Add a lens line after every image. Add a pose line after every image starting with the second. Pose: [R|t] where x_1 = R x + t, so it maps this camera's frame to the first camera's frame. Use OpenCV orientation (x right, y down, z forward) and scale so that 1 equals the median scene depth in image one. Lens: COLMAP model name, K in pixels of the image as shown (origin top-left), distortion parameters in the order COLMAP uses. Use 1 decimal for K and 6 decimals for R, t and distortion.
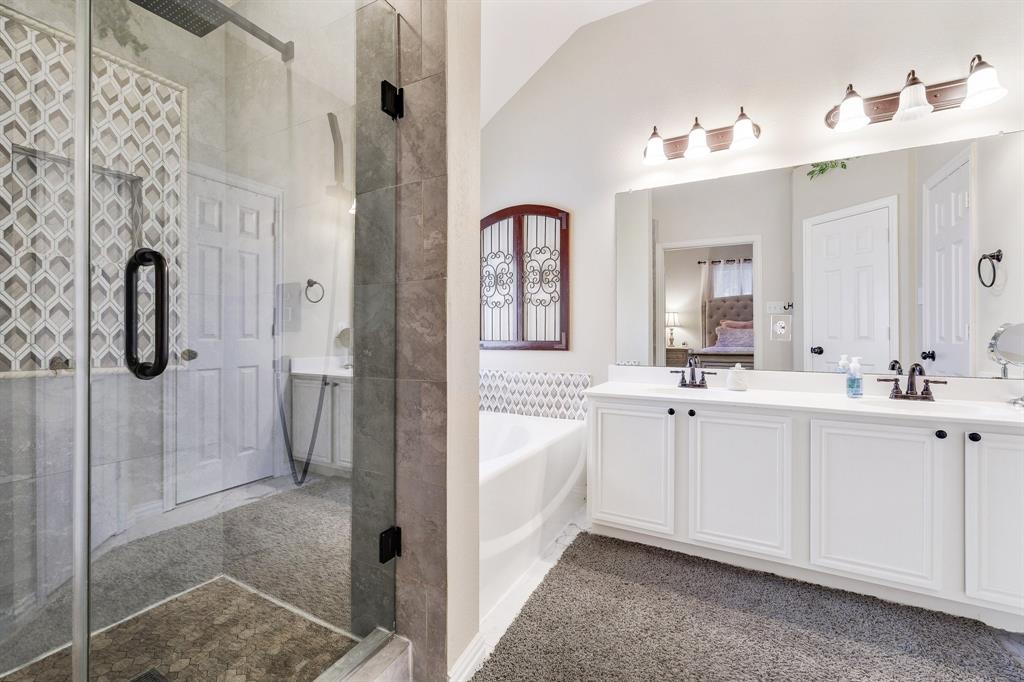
lens RADIAL K [[441.1, 0, 518.9], [0, 441.1, 328.5], [0, 0, 1]] dist [-0.002964, 0.002773]
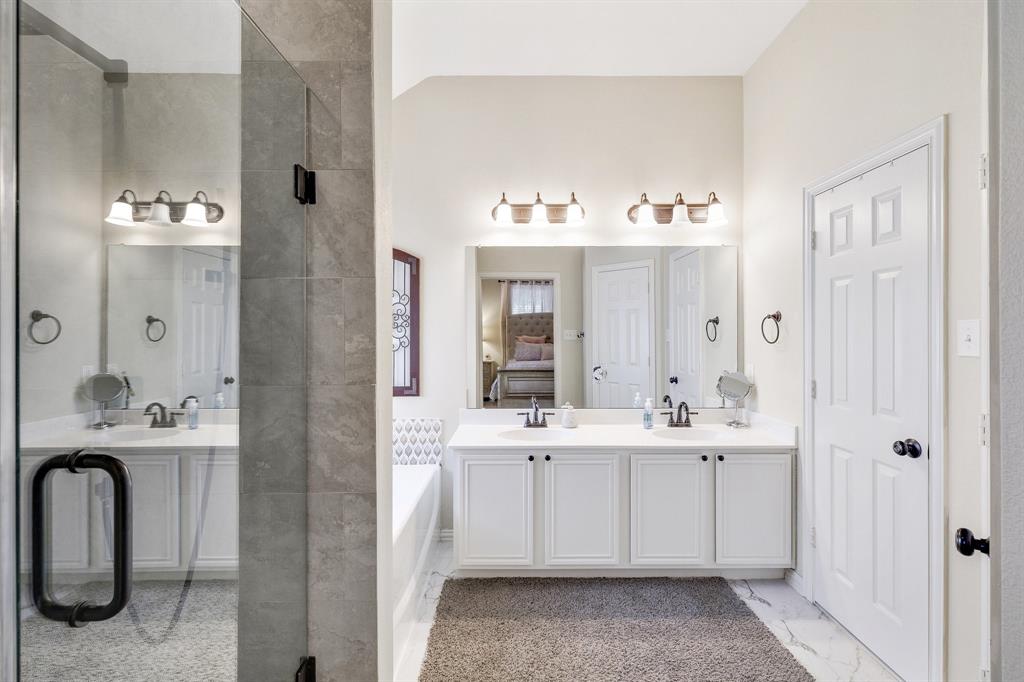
lens RADIAL K [[441.1, 0, 529.8], [0, 441.1, 323.9], [0, 0, 1]] dist [-0.002964, 0.002773]
pose [[0.876264, 0.006731, 0.481785, -0.223520], [-0.006049, 0.999977, -0.002968, -0.165430], [-0.481794, -0.000313, 0.876284, -0.011557]]
